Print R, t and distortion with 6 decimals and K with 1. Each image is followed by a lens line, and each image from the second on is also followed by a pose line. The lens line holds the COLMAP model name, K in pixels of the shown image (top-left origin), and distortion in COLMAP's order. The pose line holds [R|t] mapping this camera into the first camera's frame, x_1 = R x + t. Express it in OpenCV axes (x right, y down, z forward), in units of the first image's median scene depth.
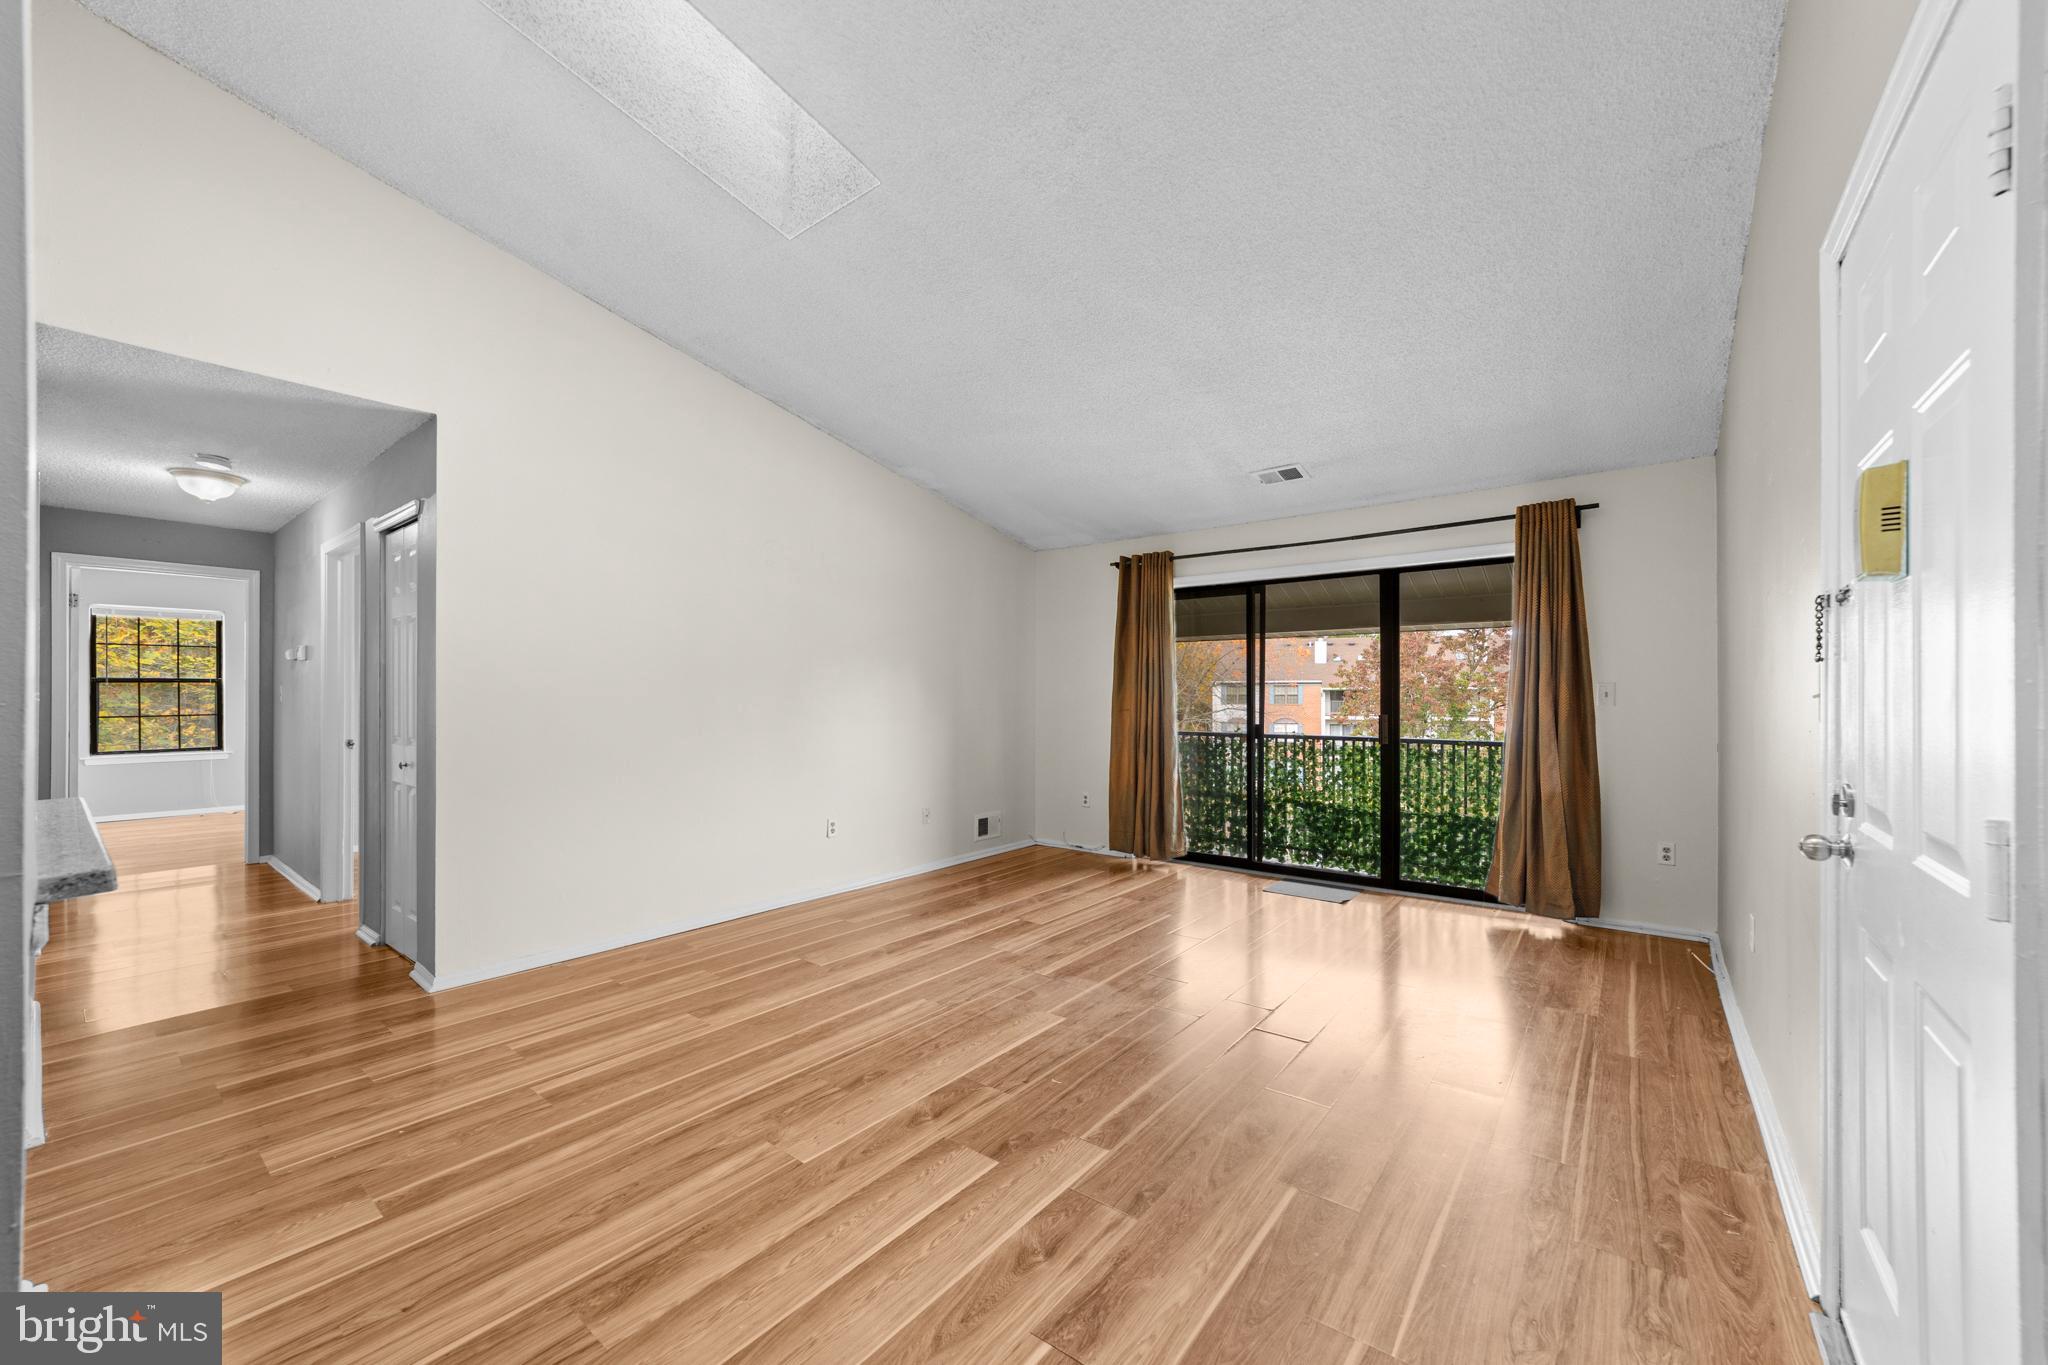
lens RADIAL K [[785.8, 0, 1028.5], [0, 785.8, 693.0], [0, 0, 1]] dist [-0.015156, 0.007782]
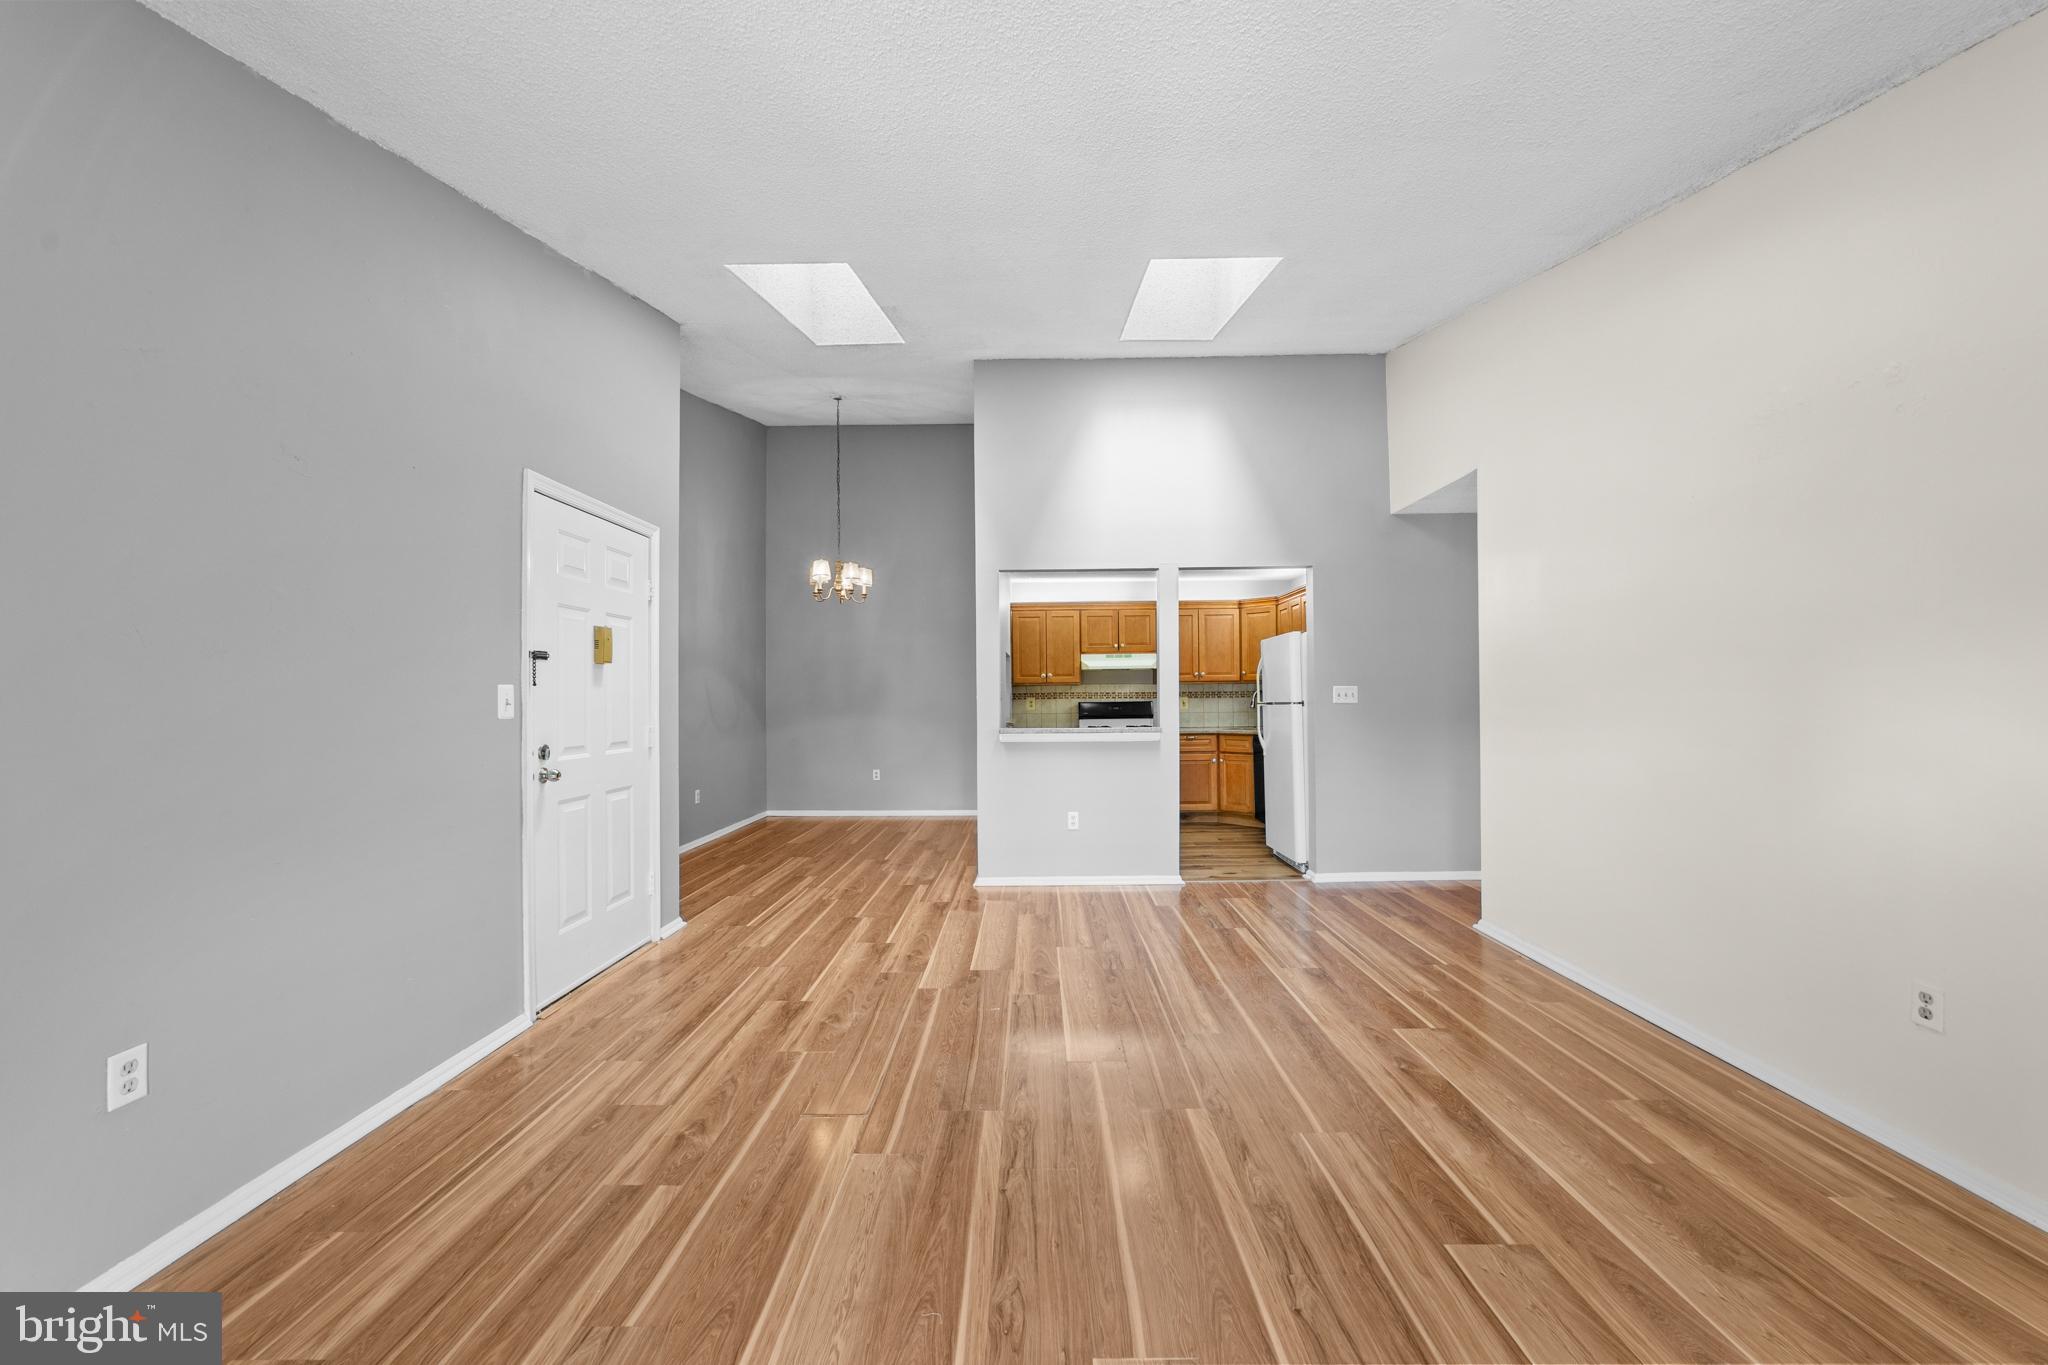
lens RADIAL K [[791.0, 0, 1027.0], [0, 791.0, 712.6], [0, 0, 1]] dist [-0.001592, 0.003302]
pose [[-0.796631, 0.020402, -0.604121, 0.381177], [0.012017, 0.999767, 0.017917, 0.002434], [0.604346, 0.007013, -0.796691, 1.038230]]
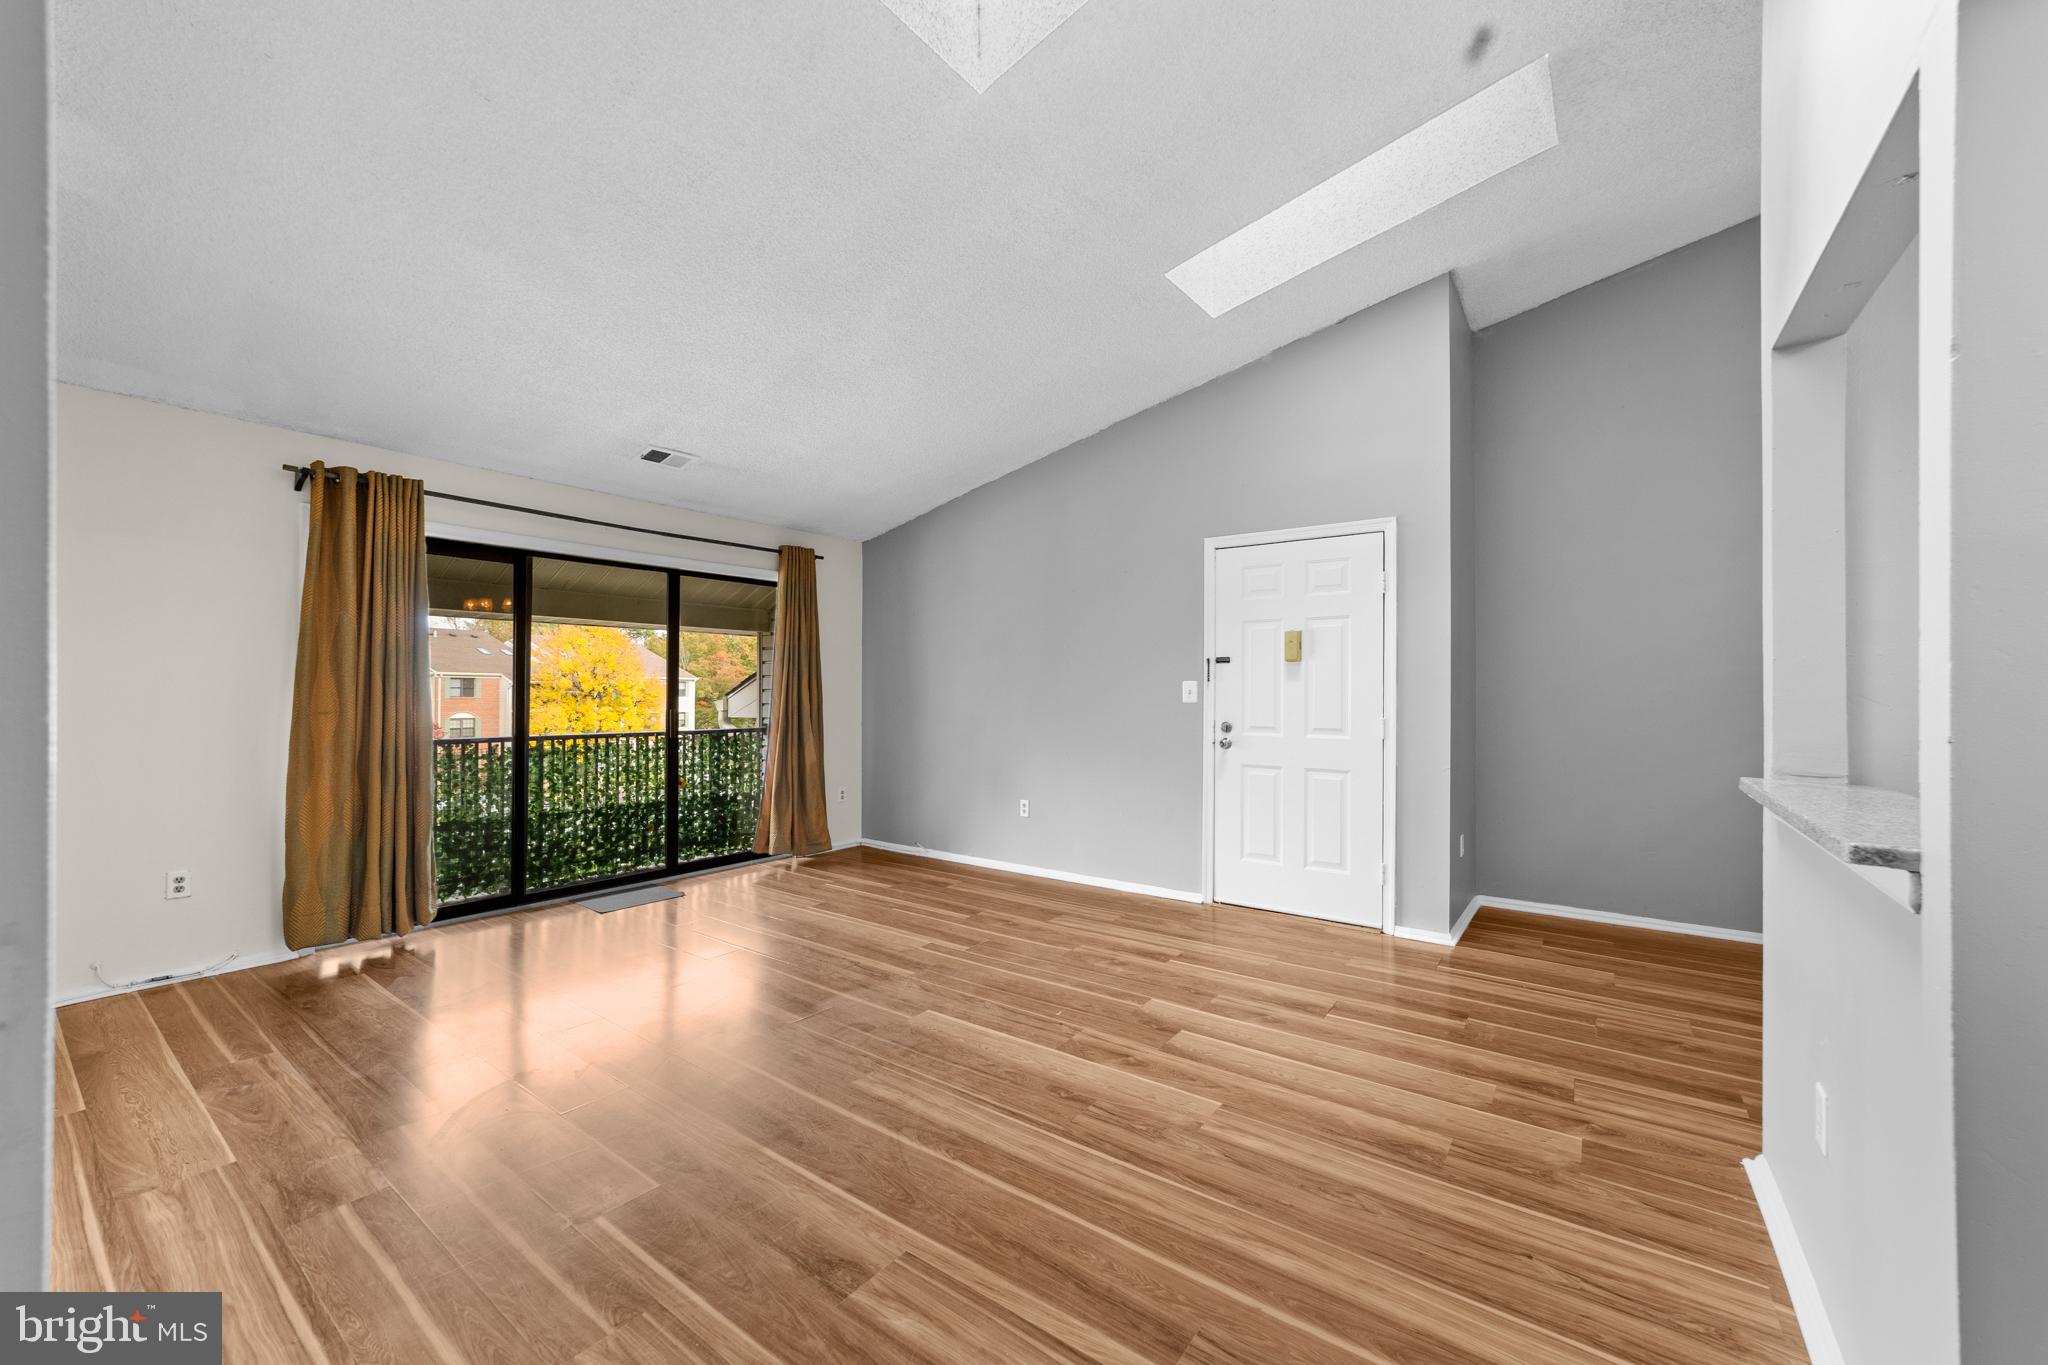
lens RADIAL K [[785.8, 0, 1028.5], [0, 785.8, 693.0], [0, 0, 1]] dist [-0.015156, 0.007782]
pose [[-0.030811, -0.001546, 0.999524, -0.597912], [-0.006751, 0.999976, 0.001339, 0.001427], [-0.999502, -0.006706, -0.030820, 0.557316]]
